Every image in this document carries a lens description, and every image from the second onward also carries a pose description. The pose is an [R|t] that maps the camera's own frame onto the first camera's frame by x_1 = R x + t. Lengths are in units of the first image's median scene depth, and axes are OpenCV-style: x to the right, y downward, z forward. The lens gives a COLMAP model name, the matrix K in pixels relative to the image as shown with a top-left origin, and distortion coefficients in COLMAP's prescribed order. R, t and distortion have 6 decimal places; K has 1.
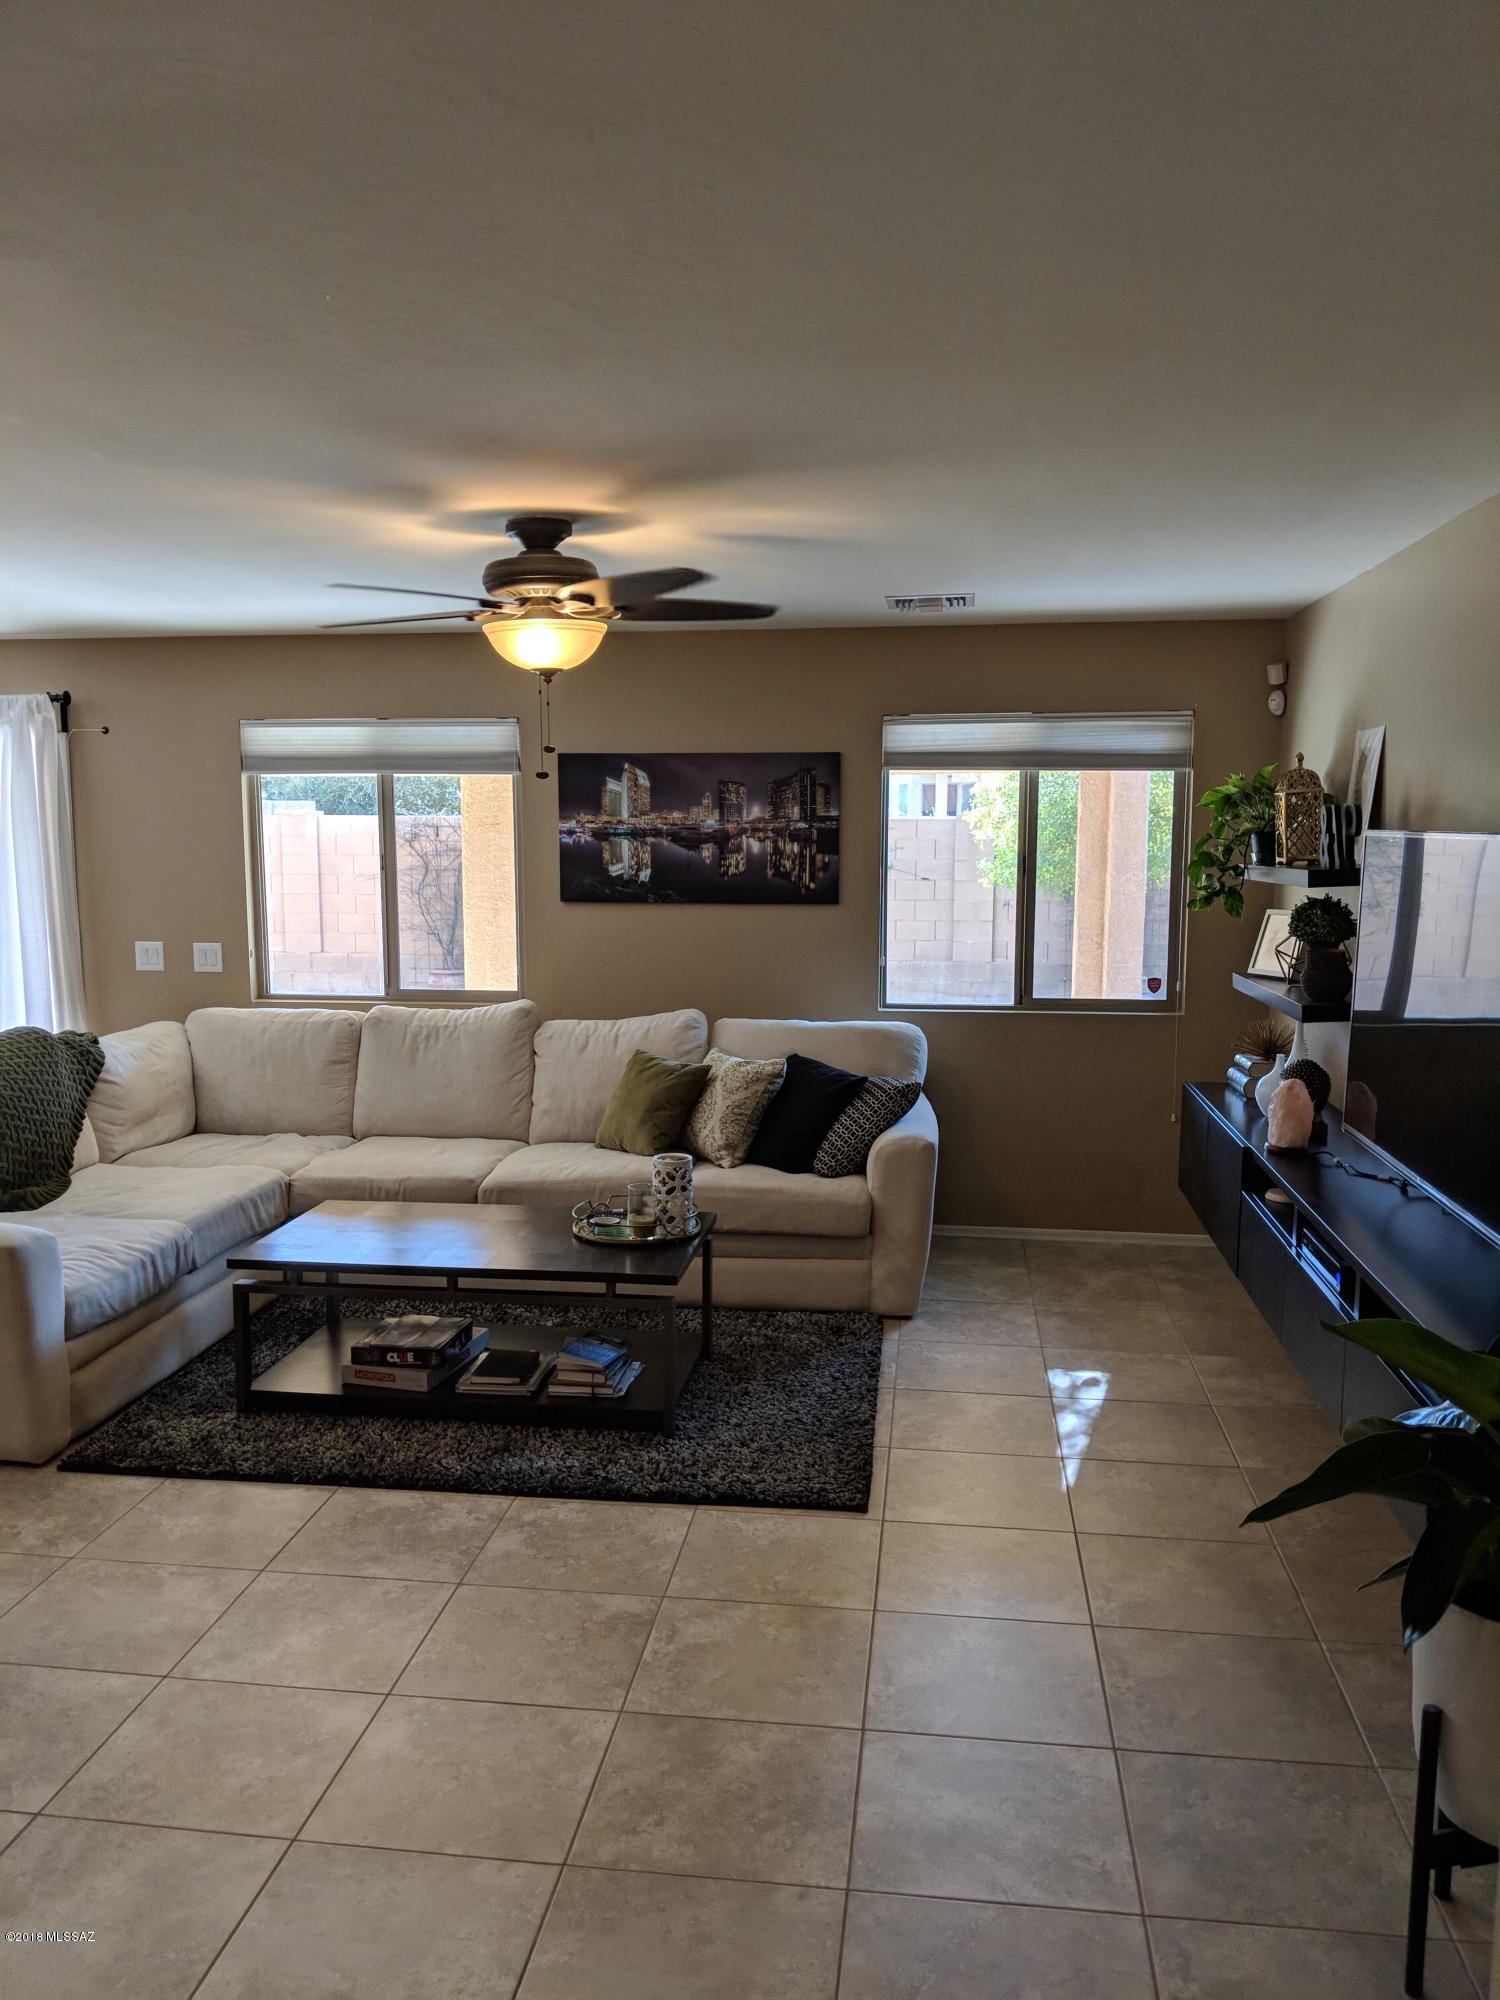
lens RADIAL K [[1595.0, 0, 735.5], [0, 1595.0, 1008.7], [0, 0, 1]] dist [0.158678, -0.308354]
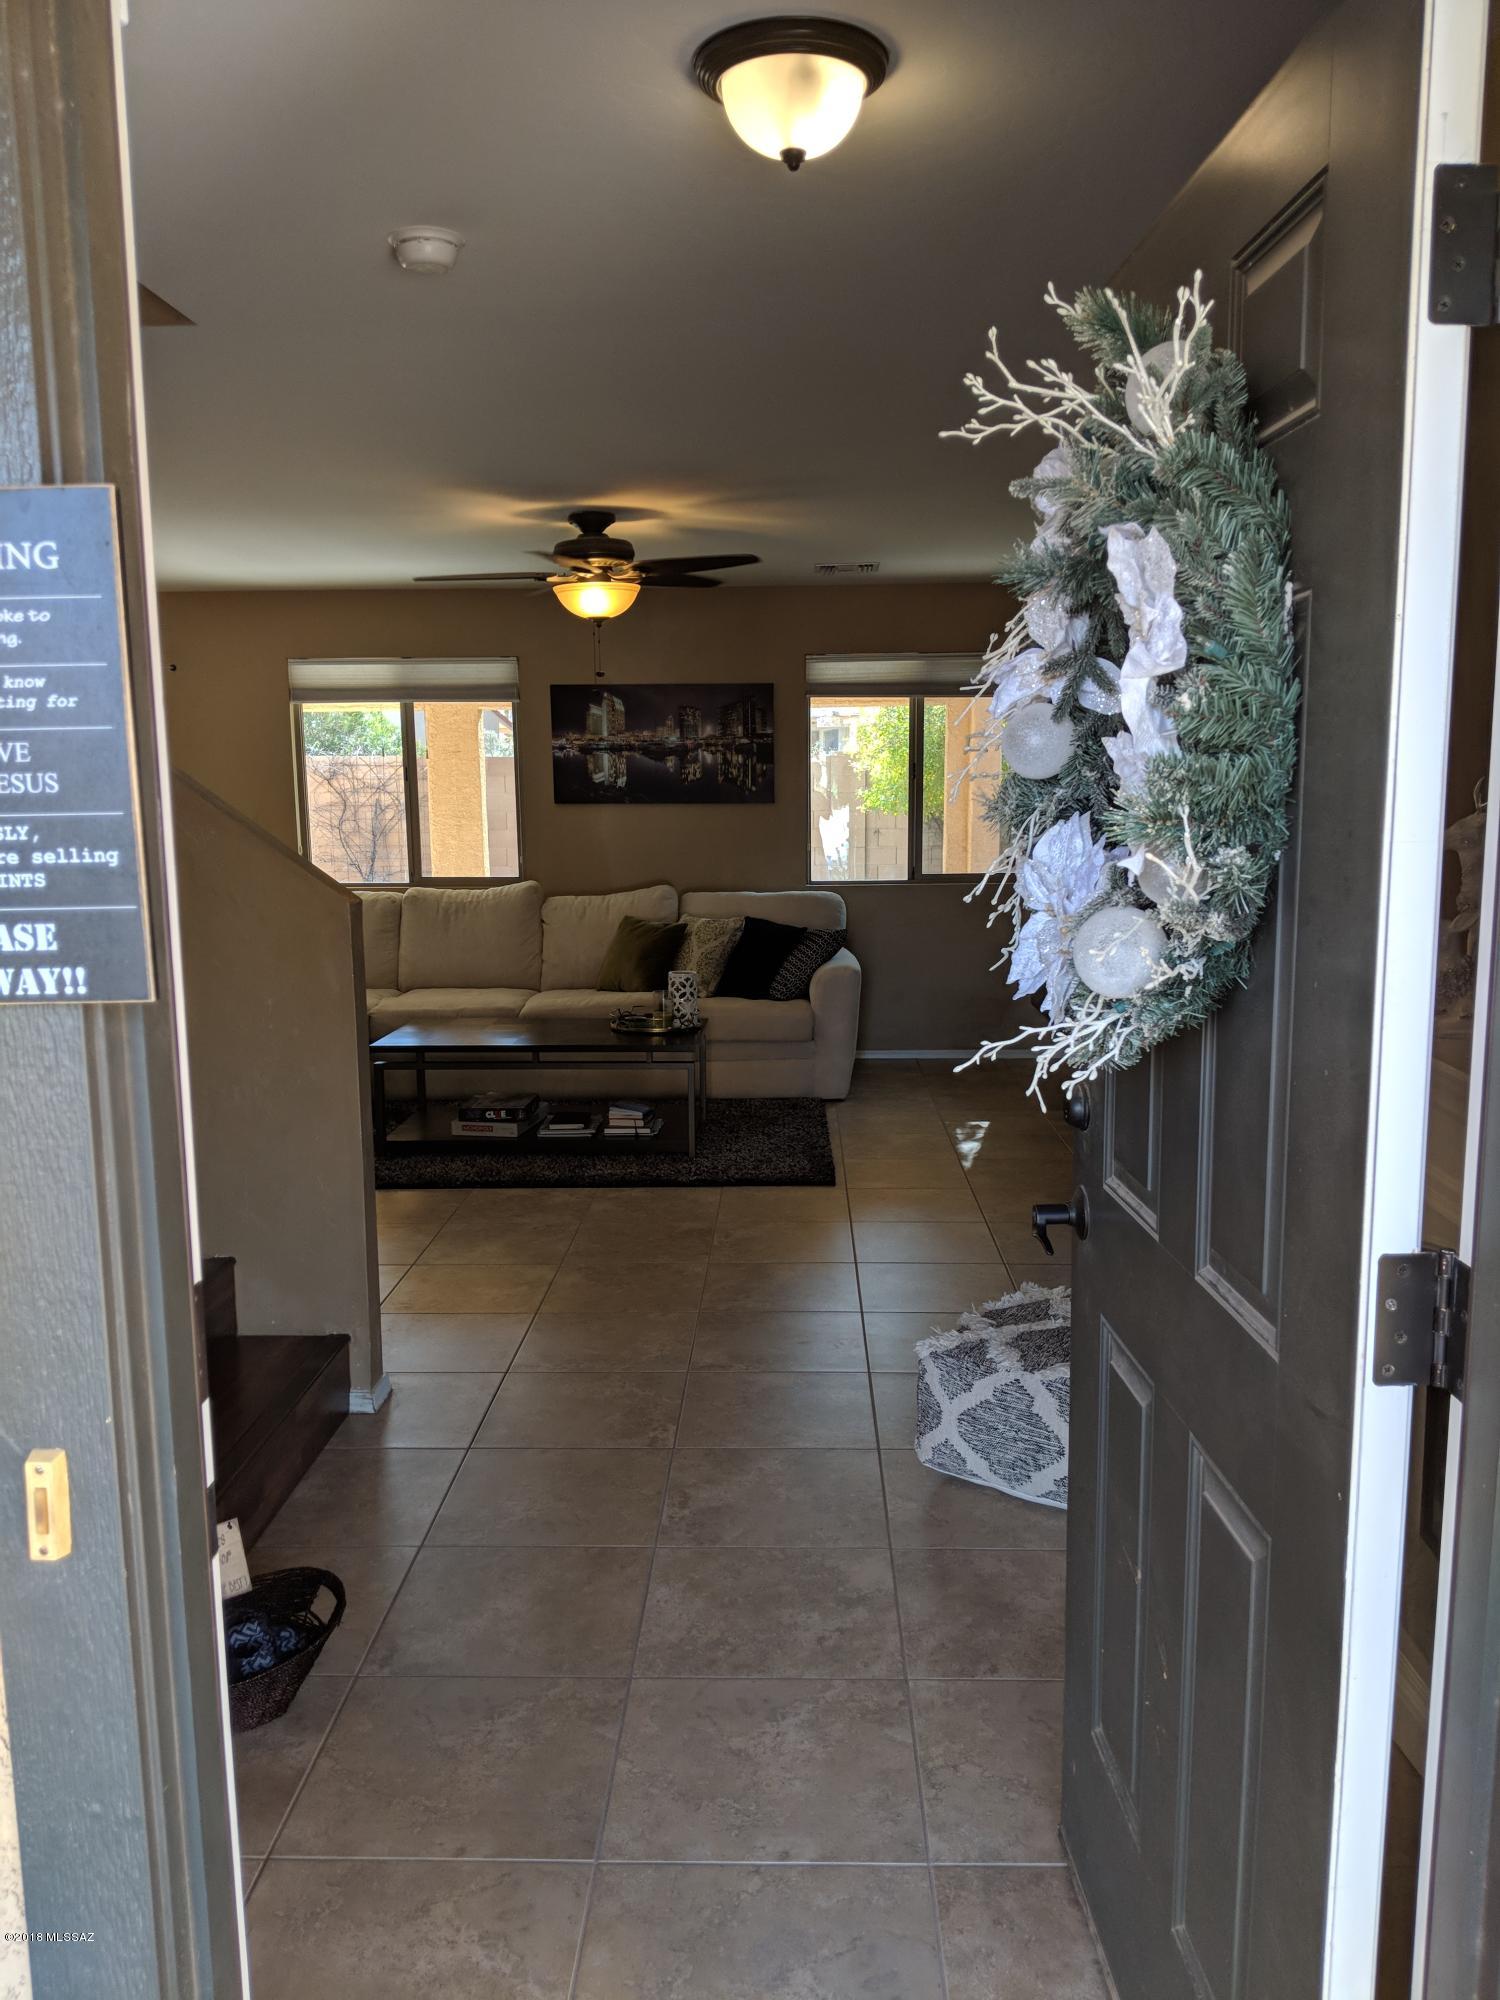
lens RADIAL K [[1609.6, 0, 772.8], [0, 1609.6, 1042.9], [0, 0, 1]] dist [0.098128, -0.194675]
pose [[0.993214, -0.027673, 0.112958, -0.094148], [0.022238, 0.998546, 0.049096, 0.067673], [-0.114152, -0.046251, 0.992386, -0.316792]]
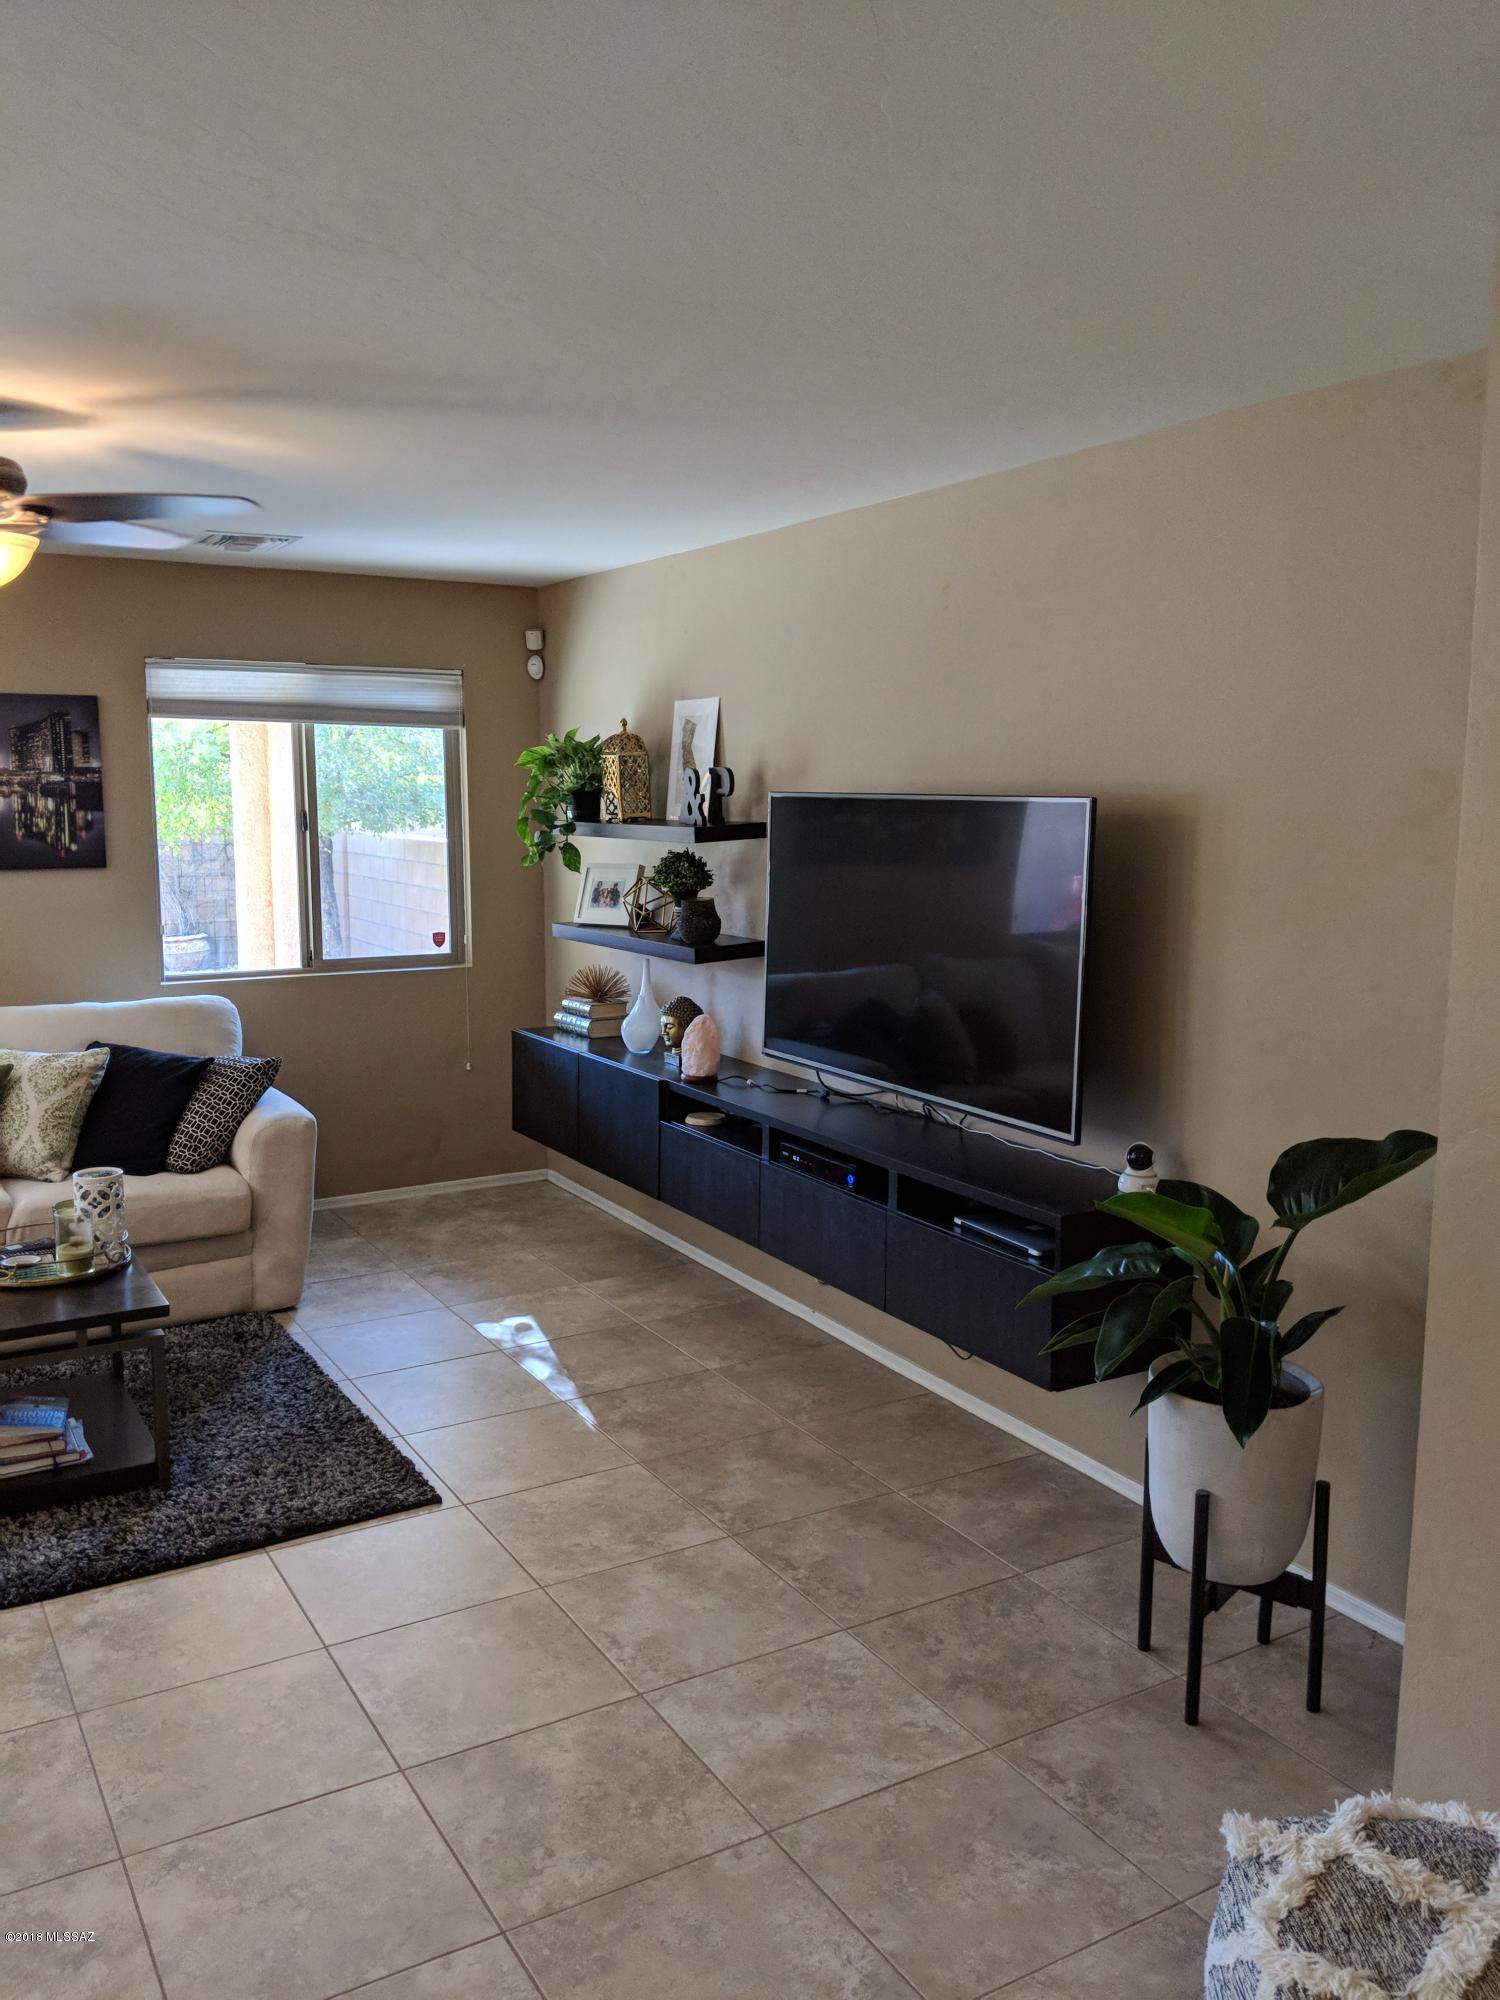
lens RADIAL K [[1596.1, 0, 738.5], [0, 1596.1, 1002.9], [0, 0, 1]] dist [0.097672, -0.191525]
pose [[0.787186, -0.083101, 0.611091, -0.223365], [0.066164, 0.996541, 0.050287, -0.013667], [-0.613156, 0.000847, 0.789961, 0.087966]]
